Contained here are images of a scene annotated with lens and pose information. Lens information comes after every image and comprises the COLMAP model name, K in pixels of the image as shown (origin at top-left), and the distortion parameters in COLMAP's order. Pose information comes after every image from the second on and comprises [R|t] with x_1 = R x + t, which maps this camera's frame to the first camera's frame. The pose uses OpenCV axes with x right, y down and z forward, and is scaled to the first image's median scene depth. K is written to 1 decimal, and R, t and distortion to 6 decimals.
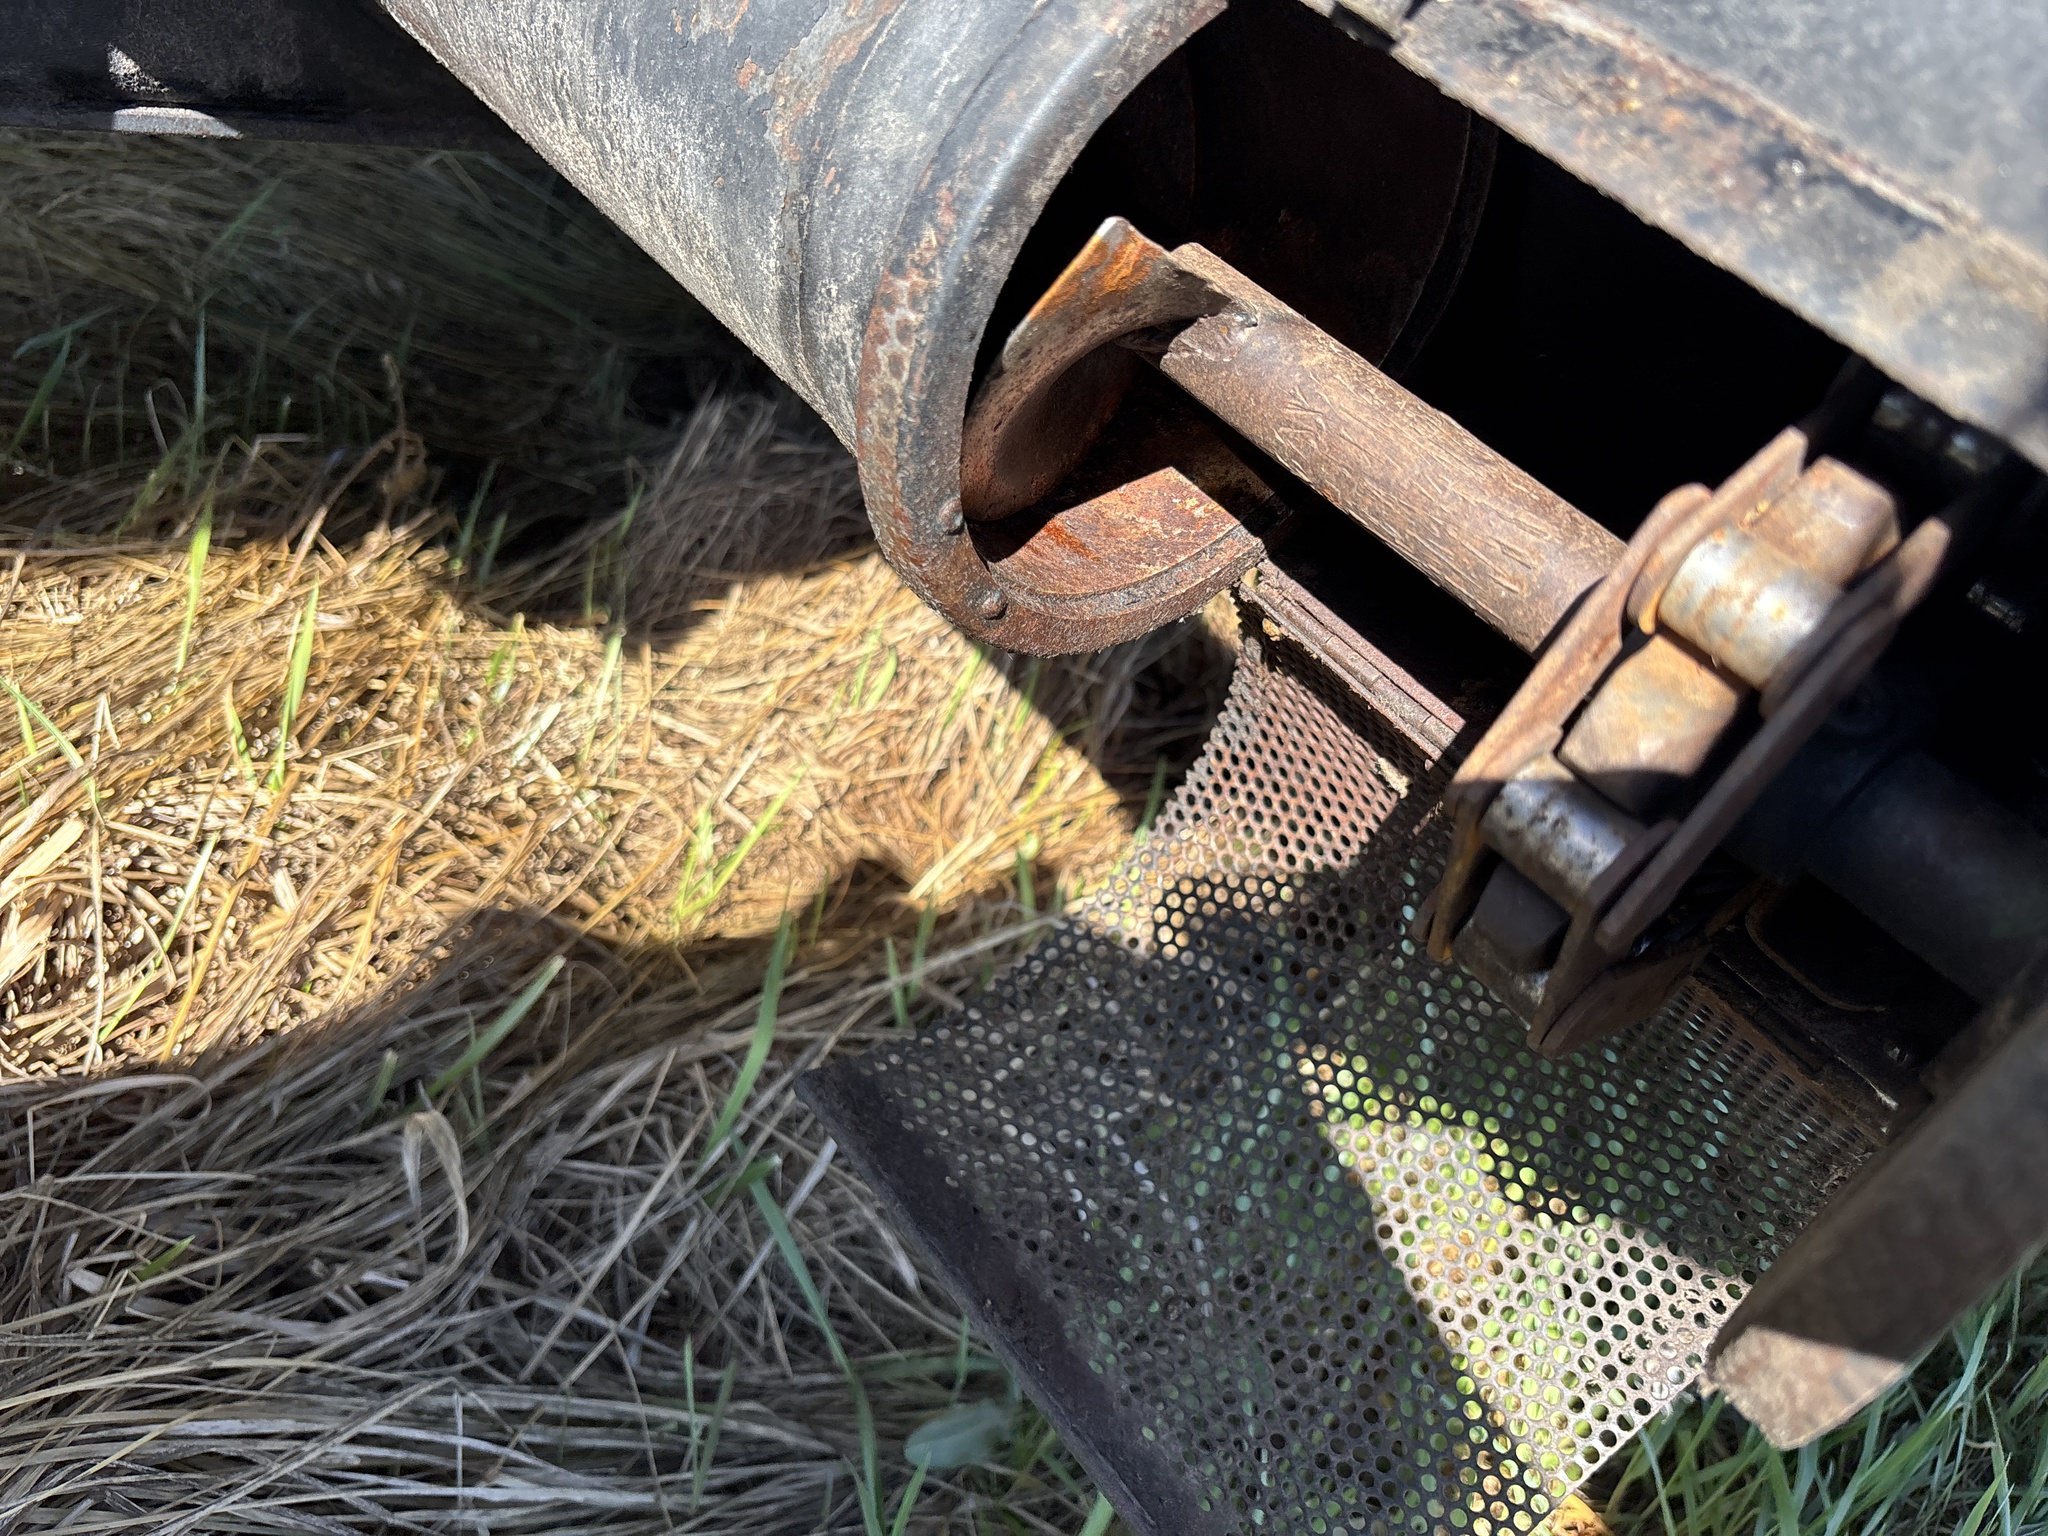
lens RADIAL K [[1541.1, 0, 1017.3], [0, 1541.1, 761.8], [0, 0, 1]] dist [0.035212, -0.044370]
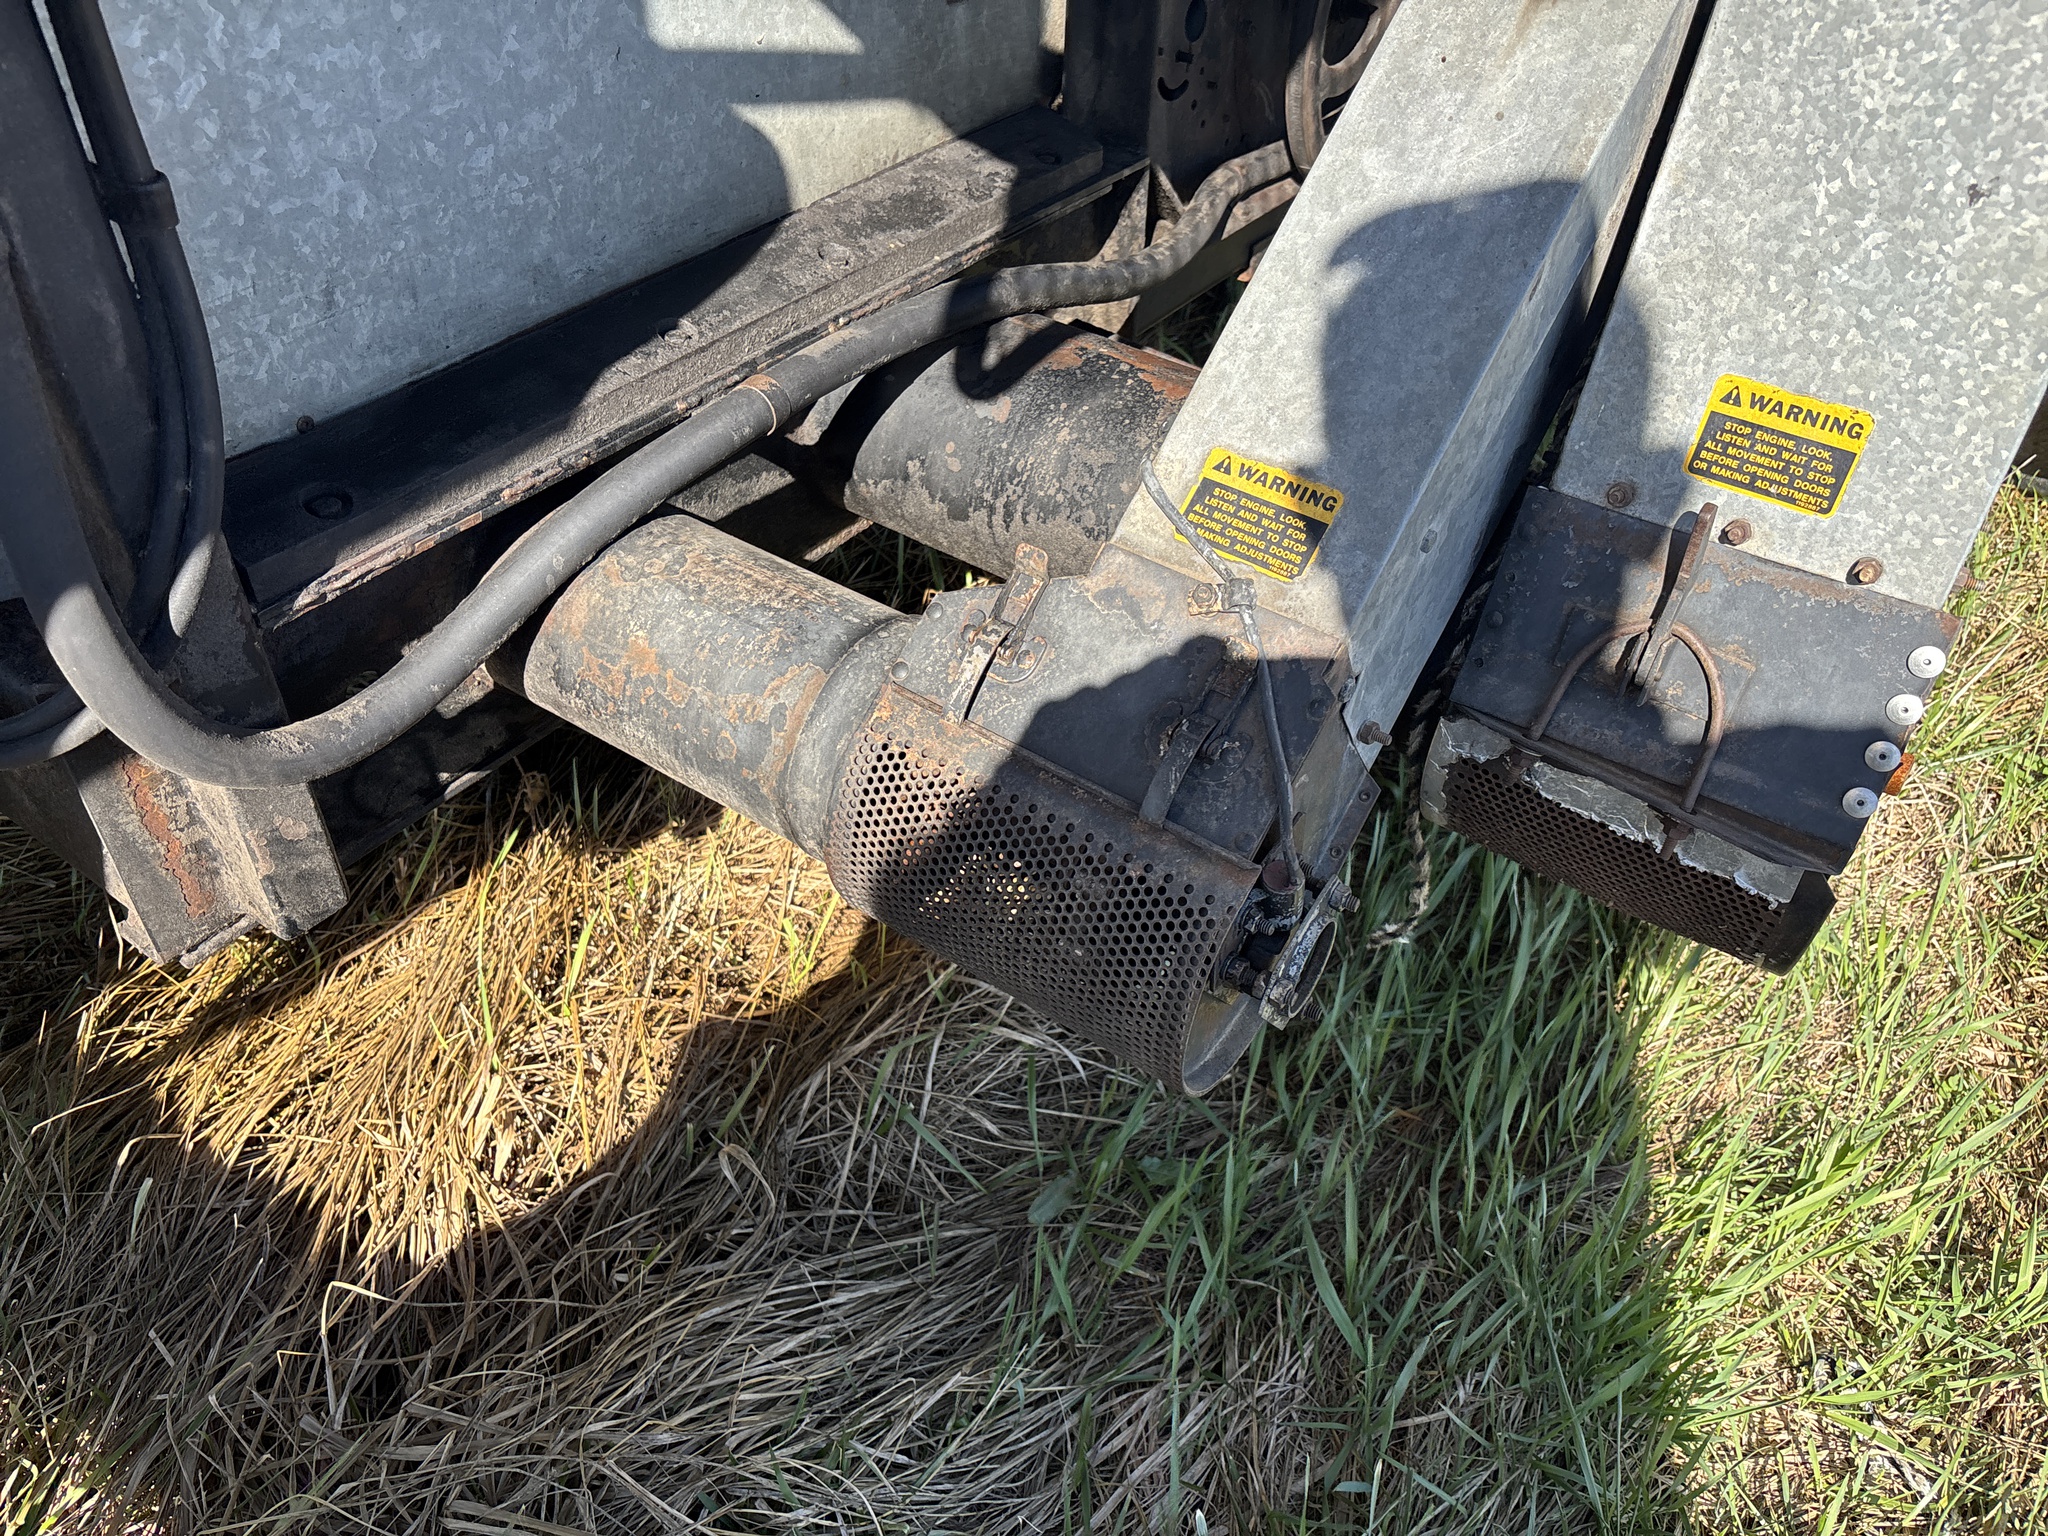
lens RADIAL K [[1541.1, 0, 1017.3], [0, 1541.1, 761.8], [0, 0, 1]] dist [0.035212, -0.044370]
pose [[0.928330, -0.371251, -0.019392, 0.155676], [0.371211, 0.922881, 0.102430, -0.254191], [-0.020131, -0.102288, 0.994551, -0.798478]]
